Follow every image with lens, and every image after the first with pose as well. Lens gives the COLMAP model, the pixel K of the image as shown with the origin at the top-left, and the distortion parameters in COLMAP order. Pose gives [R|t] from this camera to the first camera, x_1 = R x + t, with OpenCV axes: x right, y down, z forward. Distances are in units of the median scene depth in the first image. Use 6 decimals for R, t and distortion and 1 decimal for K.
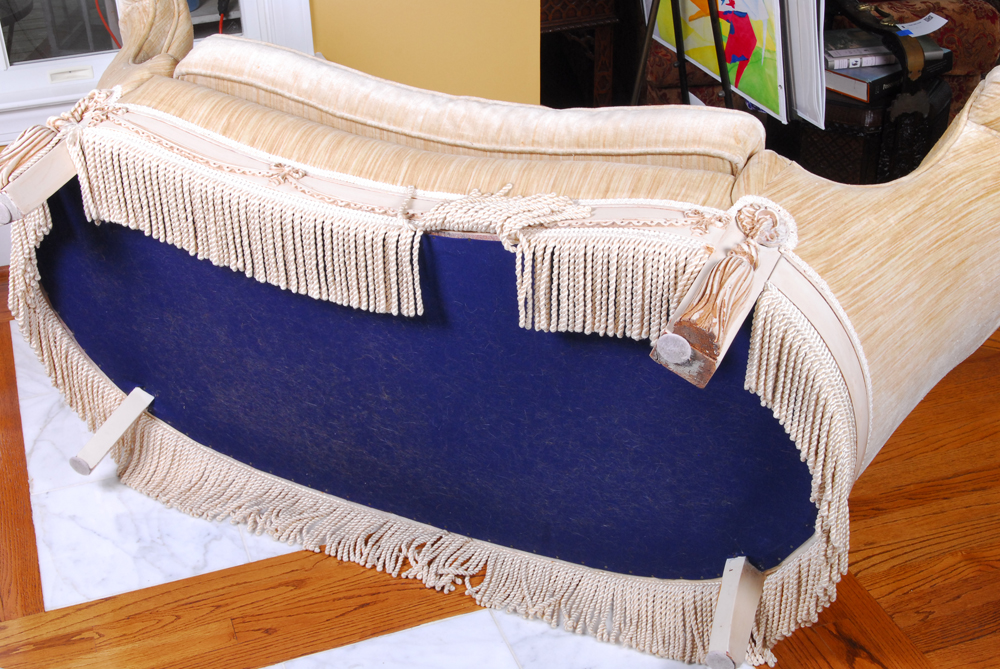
lens RADIAL K [[1459.8, 0, 501.6], [0, 1459.8, 337.0], [0, 0, 1]] dist [0.035428, 0.000000]
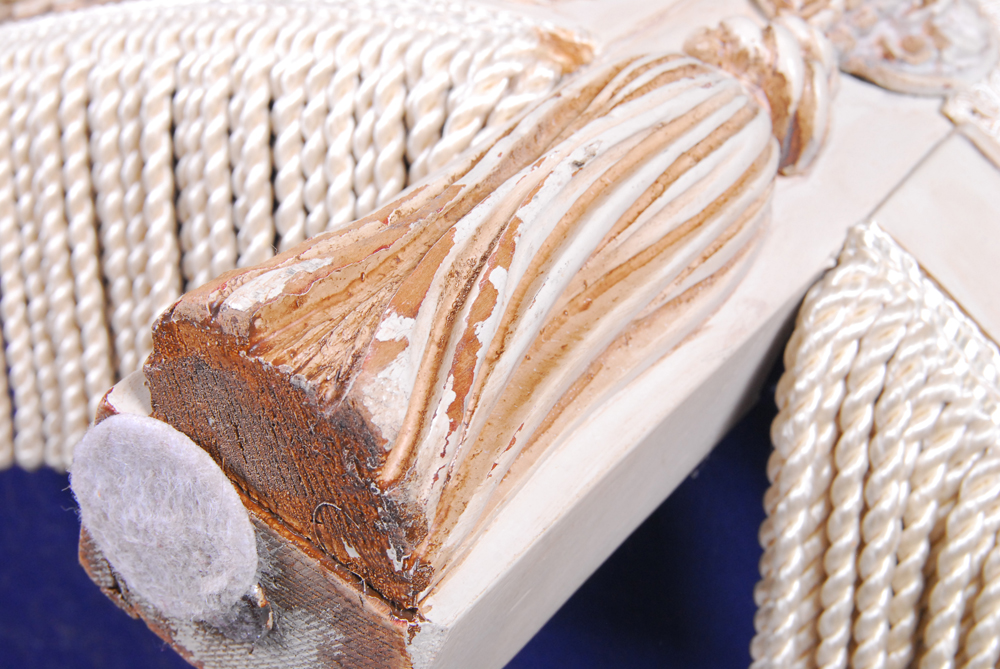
lens RADIAL K [[1878.6, 0, 502.7], [0, 1878.6, 335.1], [0, 0, 1]] dist [-0.008984, 0.000000]
pose [[0.992985, 0.050665, -0.106834, 0.158862], [-0.065879, 0.987372, -0.144070, 0.013433], [0.098185, 0.150097, 0.983784, 0.744736]]
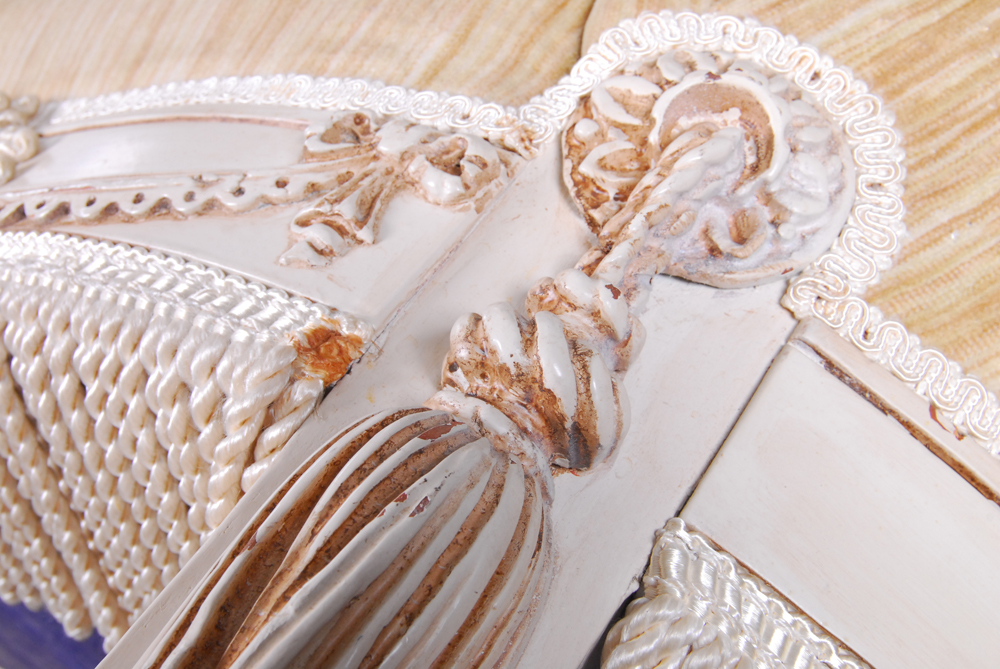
lens RADIAL K [[1493.2, 0, 497.1], [0, 1493.2, 335.2], [0, 0, 1]] dist [-0.069376, 0.000000]
pose [[0.970806, -0.055811, -0.233282, 0.198808], [0.075907, 0.994054, 0.078068, -0.072555], [0.227538, -0.093497, 0.969270, 0.814905]]
